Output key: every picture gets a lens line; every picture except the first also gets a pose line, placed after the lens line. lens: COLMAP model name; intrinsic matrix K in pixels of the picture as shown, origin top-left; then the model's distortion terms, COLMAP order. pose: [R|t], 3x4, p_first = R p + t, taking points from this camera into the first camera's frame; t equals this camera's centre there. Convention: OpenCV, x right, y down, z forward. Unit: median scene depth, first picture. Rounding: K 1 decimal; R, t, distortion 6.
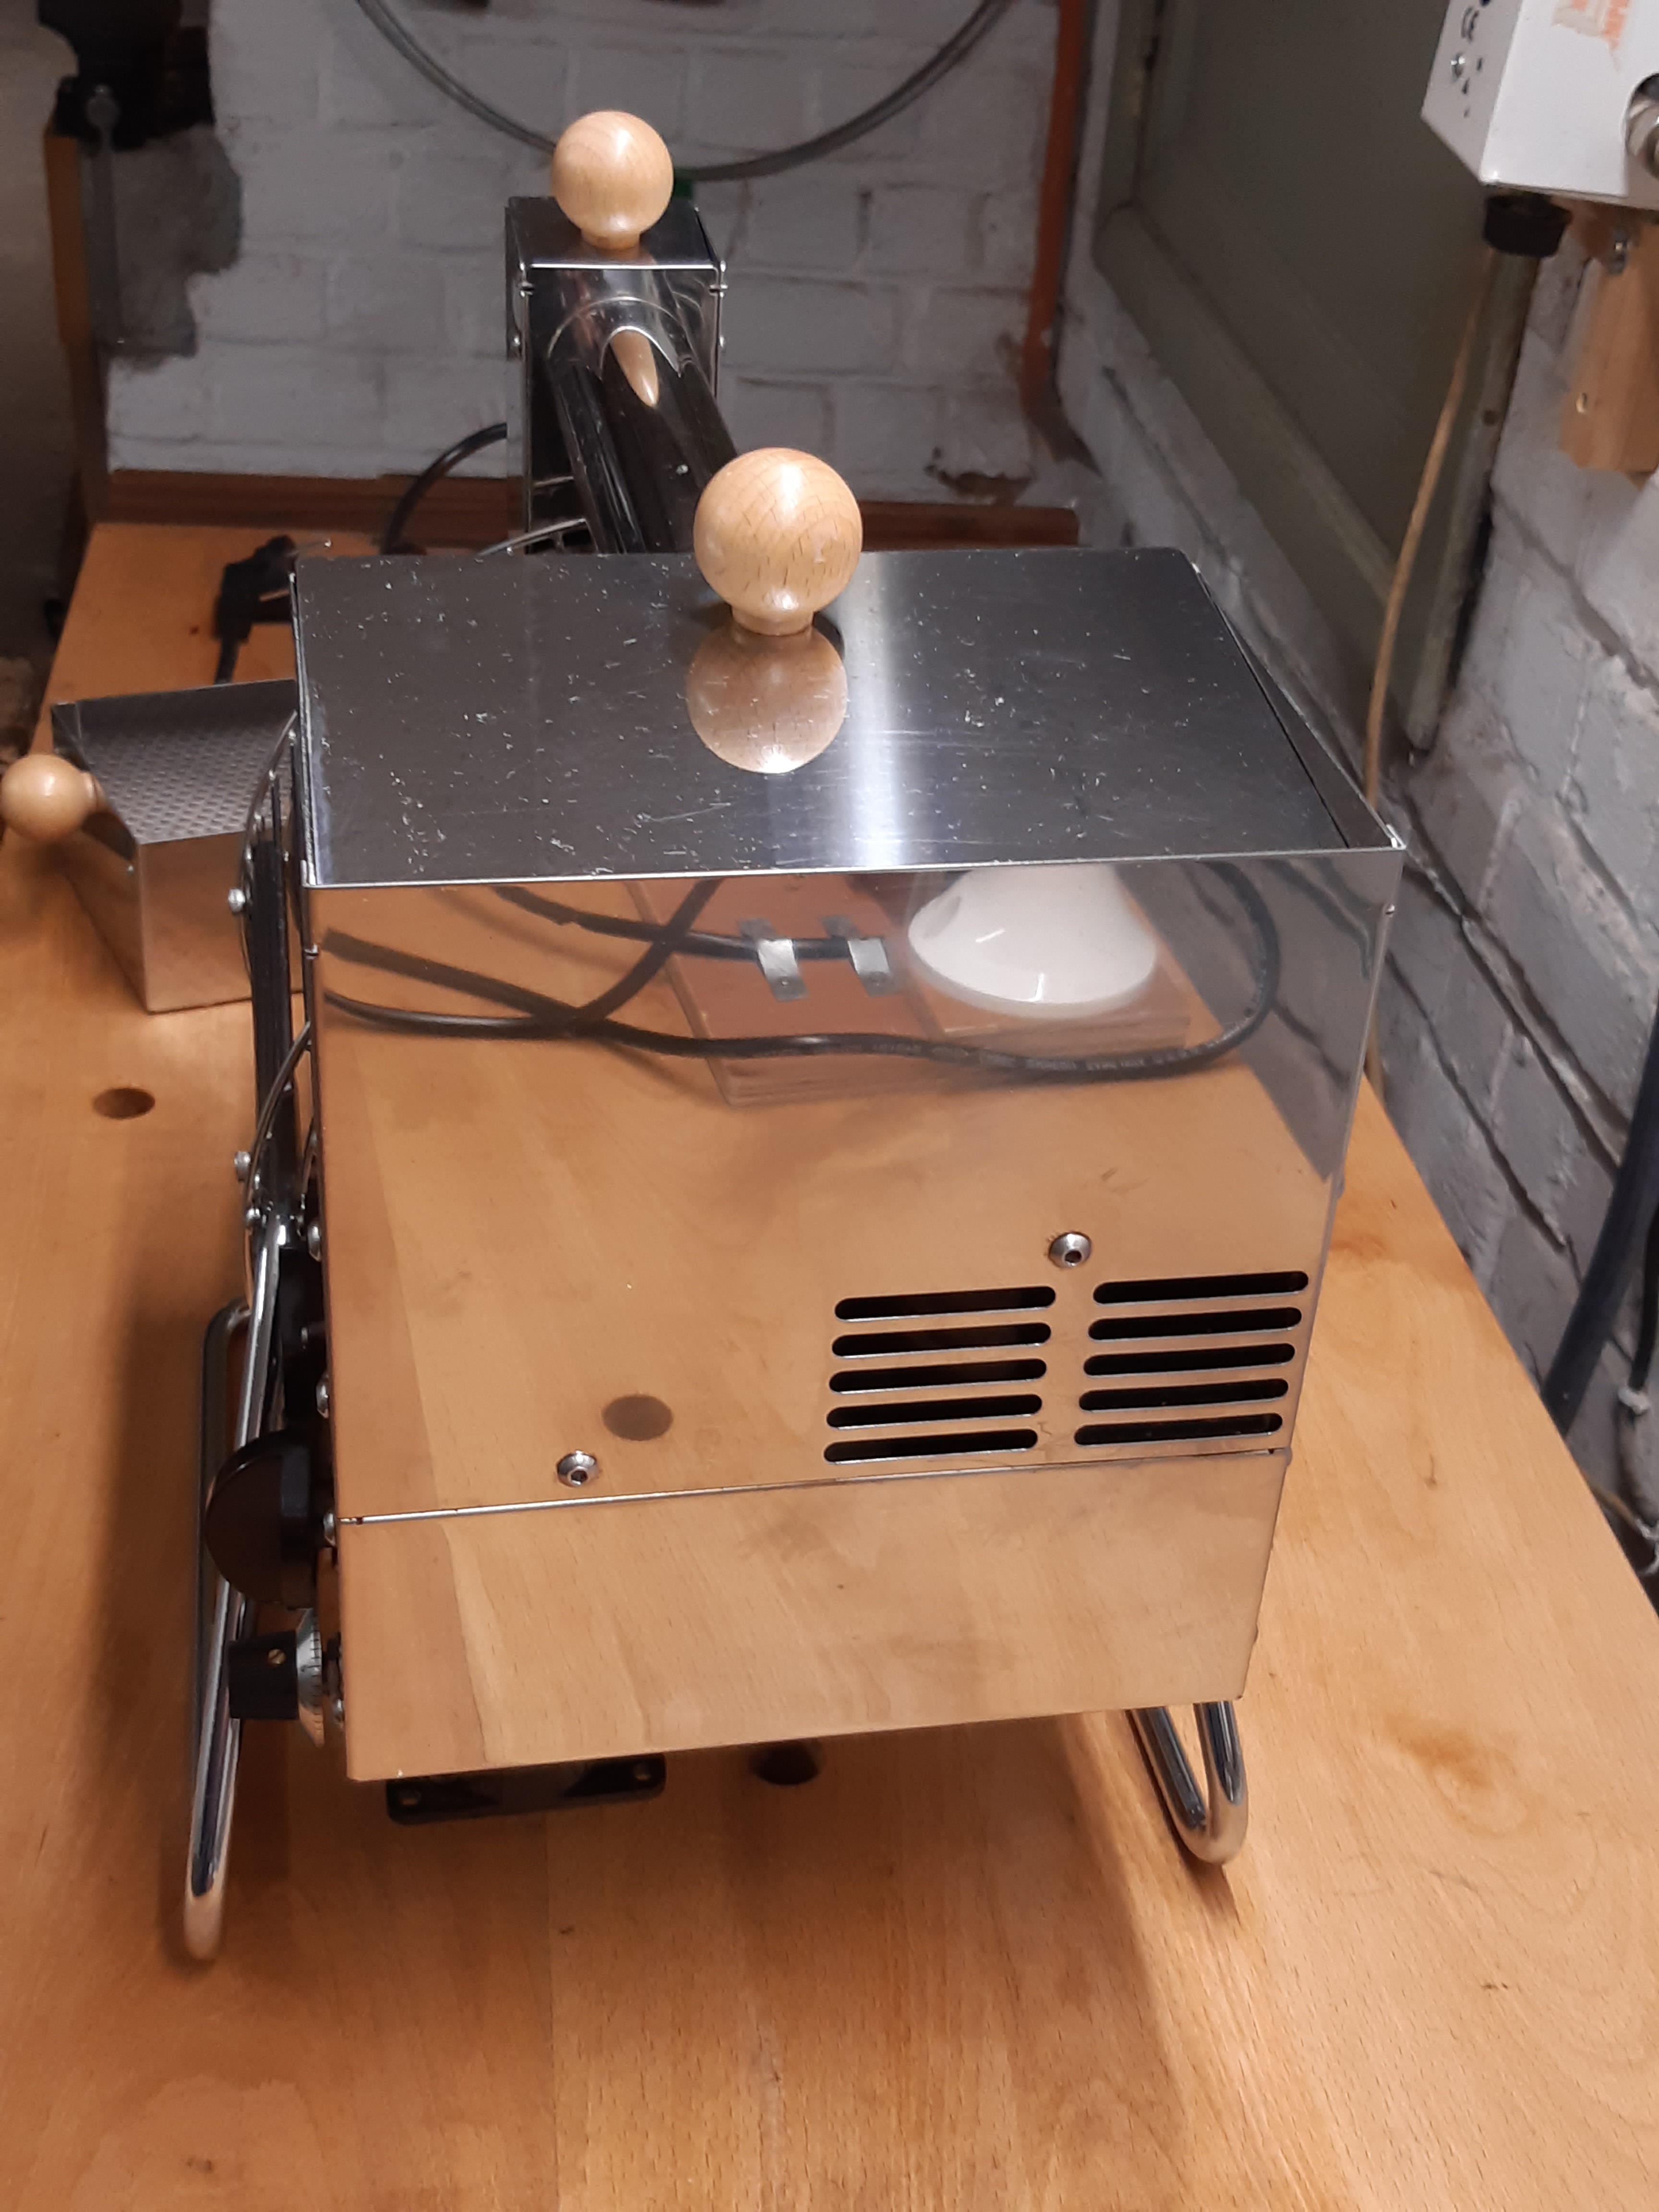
lens RADIAL K [[2777.9, 0, 843.3], [0, 2777.9, 1122.9], [0, 0, 1]] dist [0.088015, -0.263654]
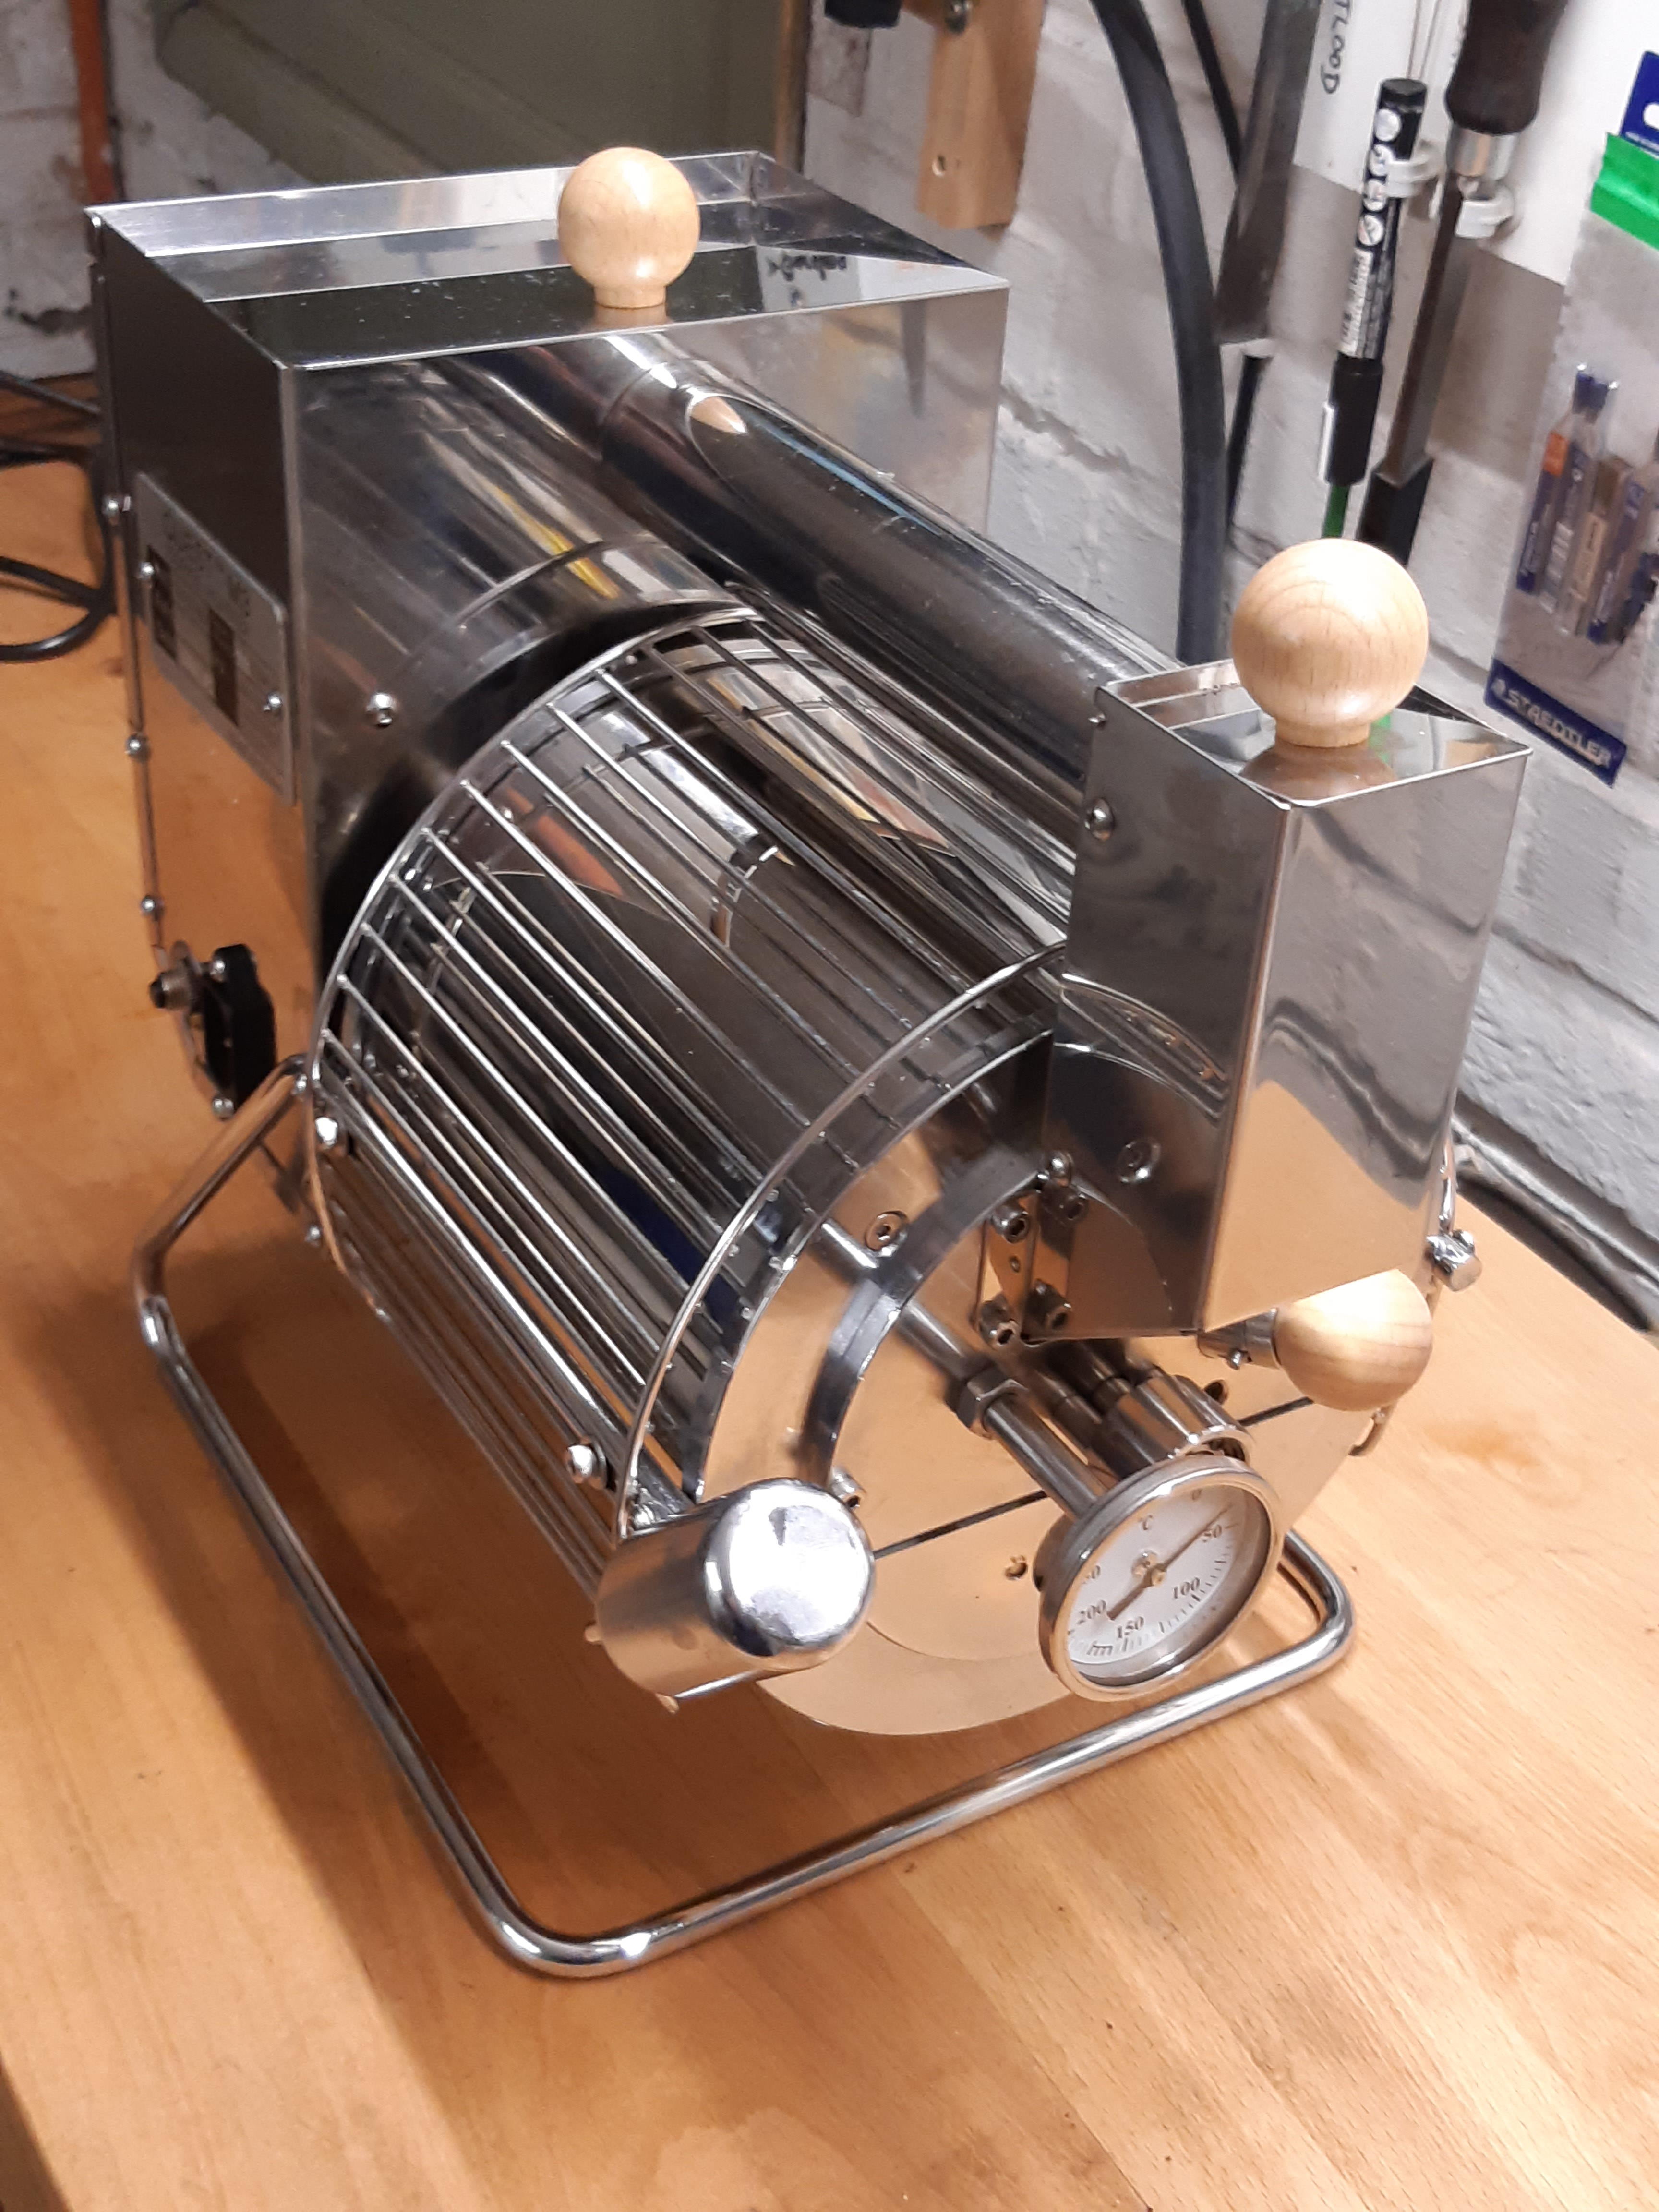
lens RADIAL K [[2777.9, 0, 843.3], [0, 2777.9, 1122.9], [0, 0, 1]] dist [0.088015, -0.263654]
pose [[0.902738, -0.259056, 0.343445, -0.126970], [0.228756, 0.965196, 0.126753, -0.033606], [-0.364328, -0.035860, 0.930580, 0.025948]]
